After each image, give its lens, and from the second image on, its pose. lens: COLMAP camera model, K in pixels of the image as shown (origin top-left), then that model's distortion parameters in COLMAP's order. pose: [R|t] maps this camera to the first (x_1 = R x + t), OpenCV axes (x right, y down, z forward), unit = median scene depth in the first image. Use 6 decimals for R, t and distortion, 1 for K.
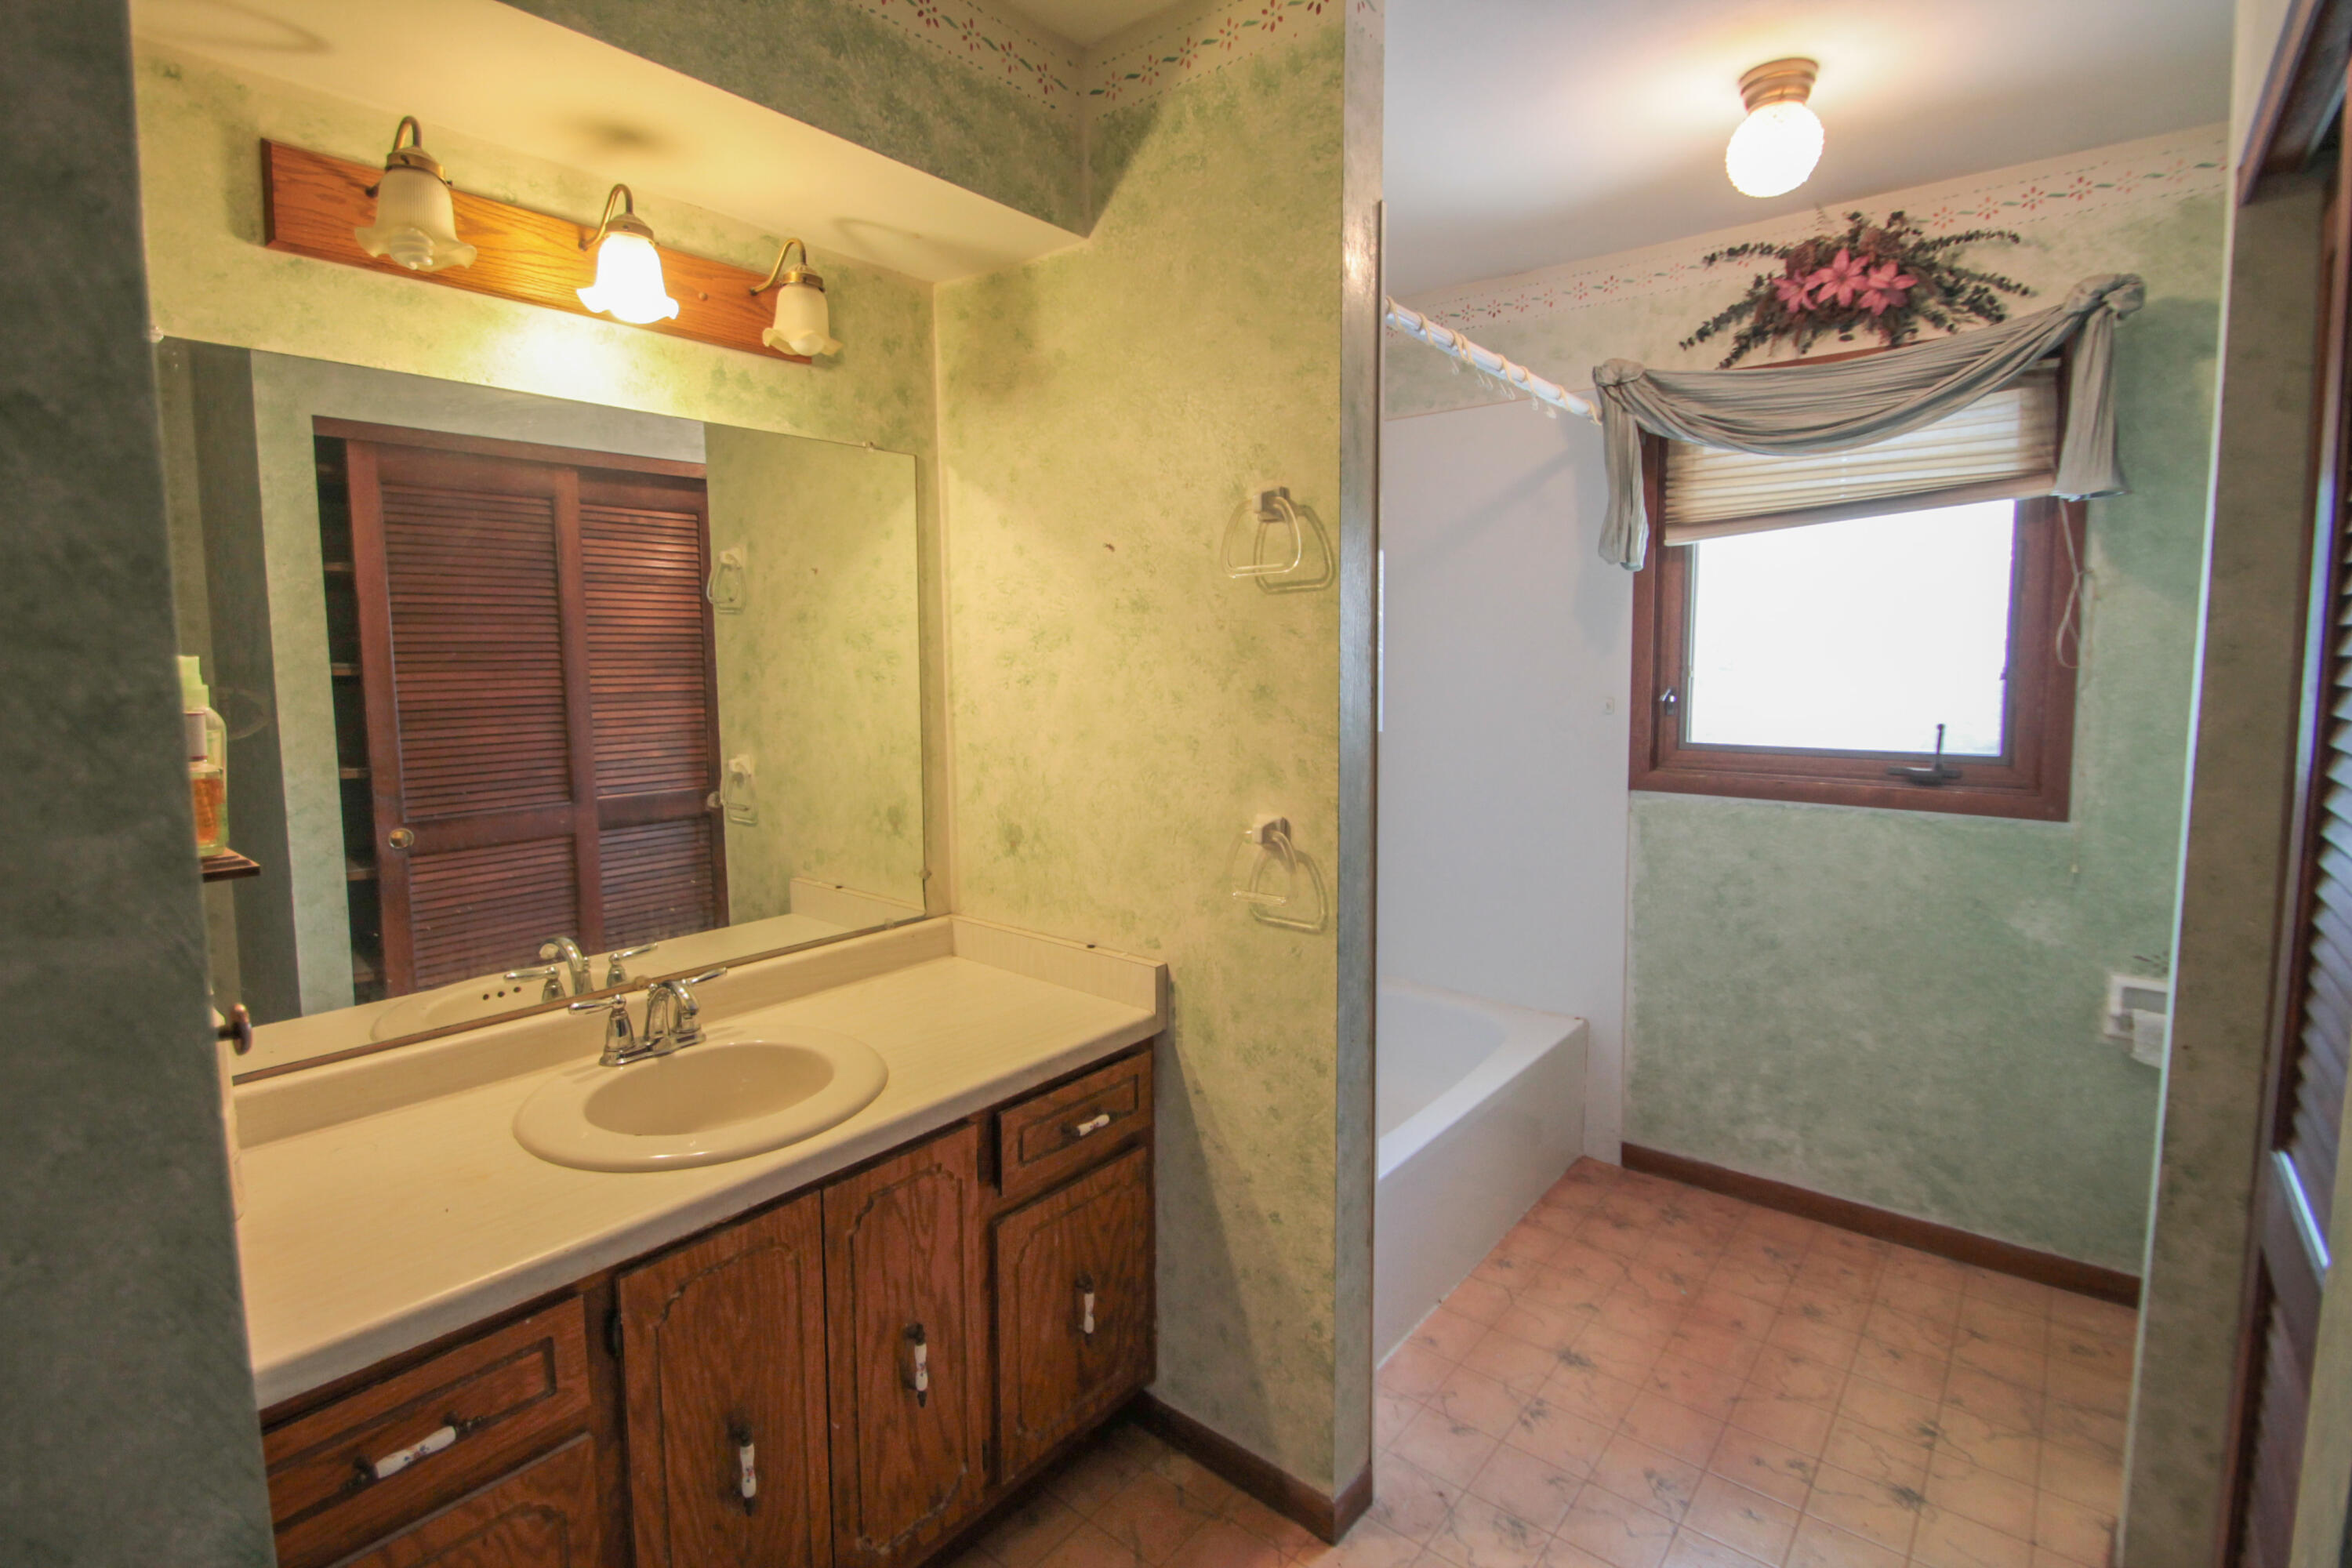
lens RADIAL K [[1079.8, 0, 1184.1], [0, 1079.8, 740.6], [0, 0, 1]] dist [-0.011127, -0.007196]
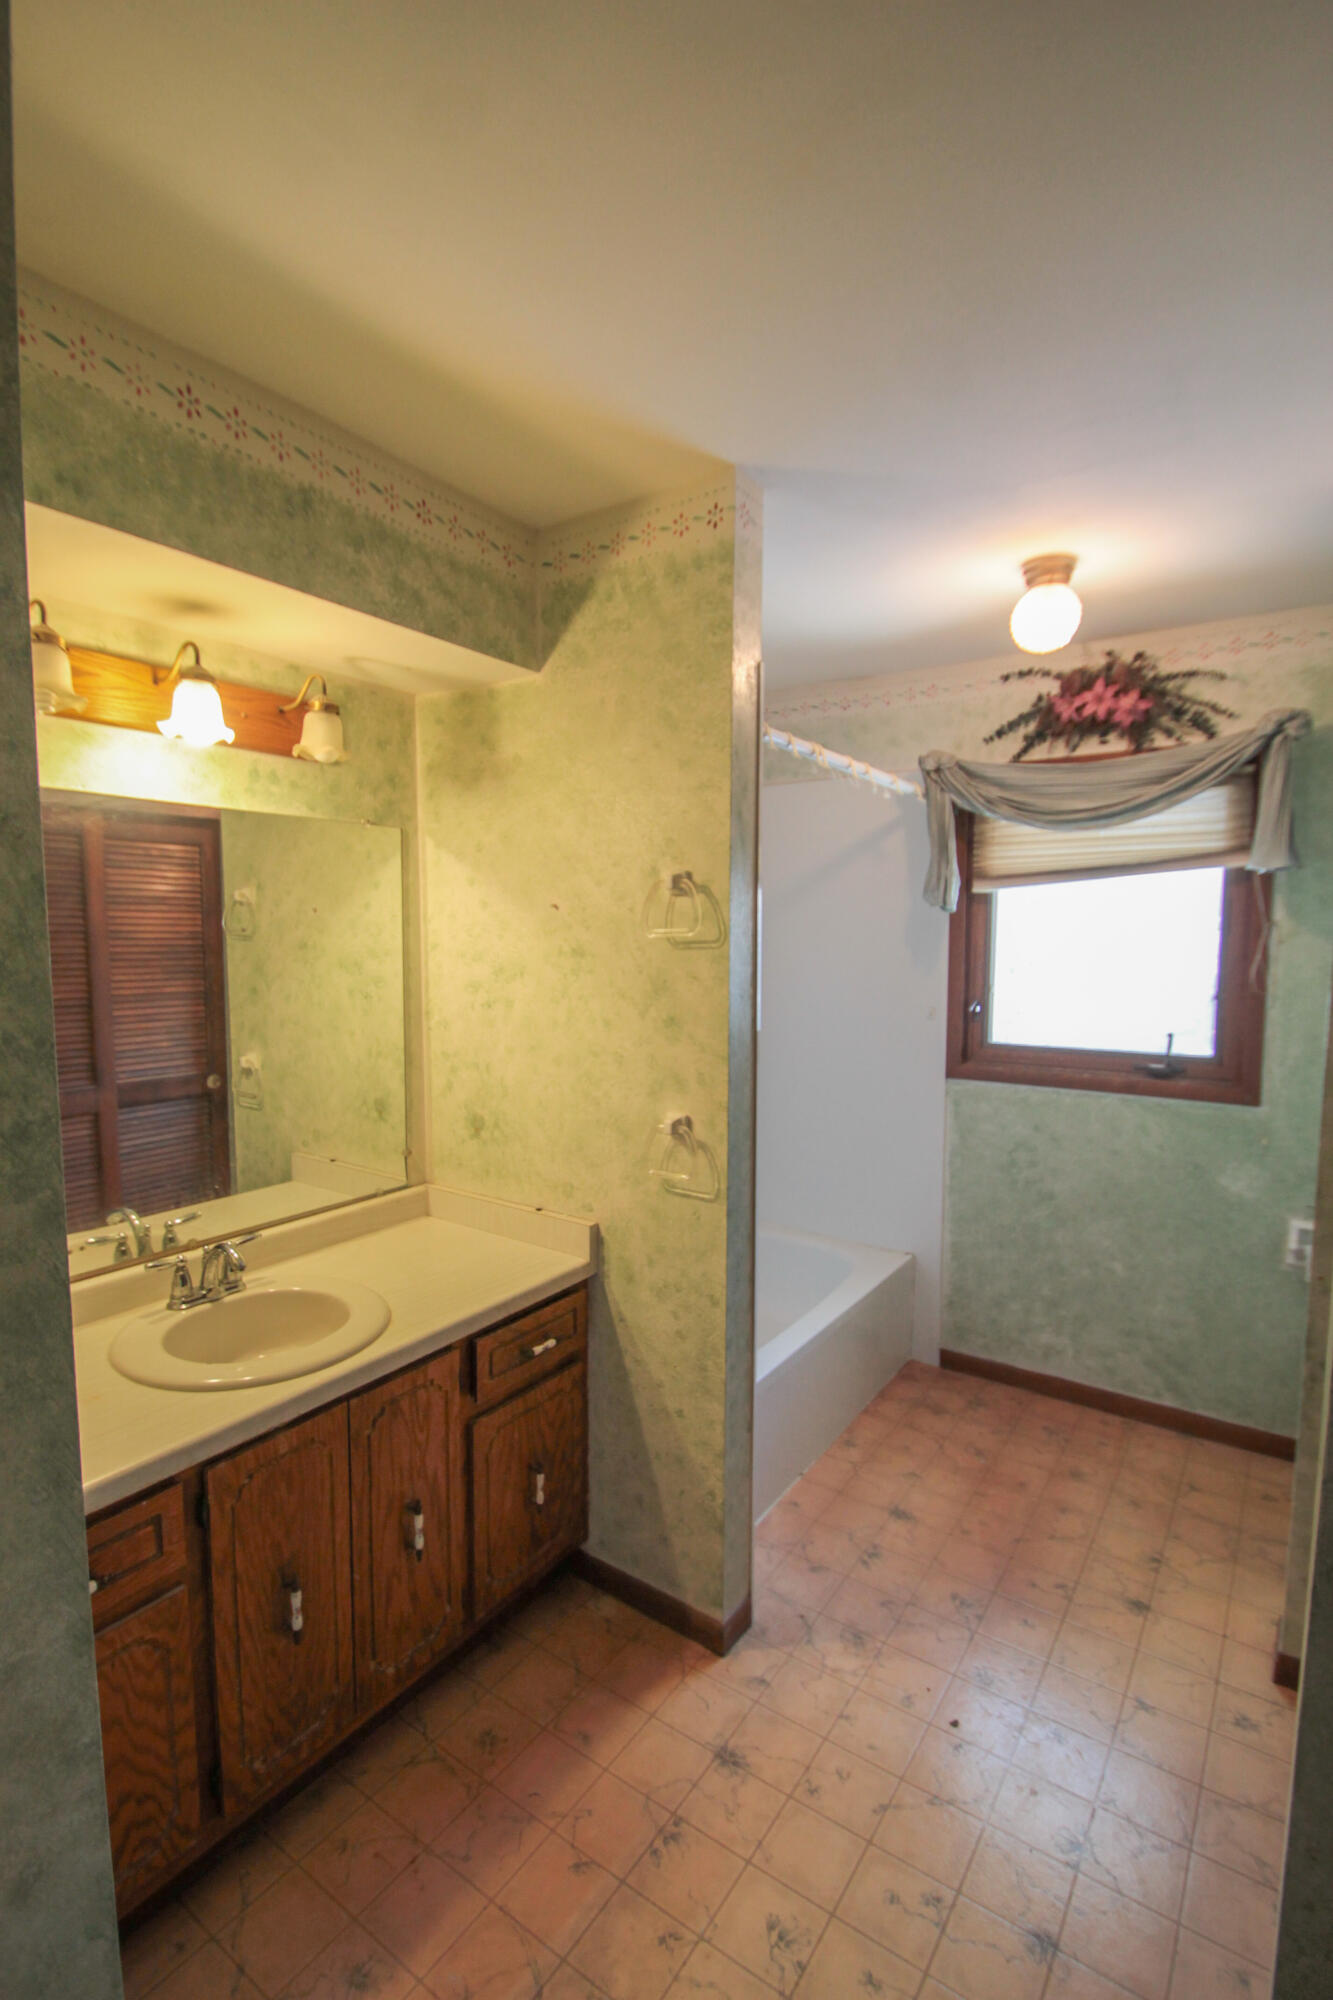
lens RADIAL K [[918.2, 0, 649.3], [0, 918.2, 1004.4], [0, 0, 1]] dist [-0.011127, -0.007196]
pose [[0.997781, 0.003138, 0.066501, -0.029154], [-0.002762, 0.999980, -0.005749, -0.055682], [-0.066518, 0.005552, 0.997770, -0.129049]]
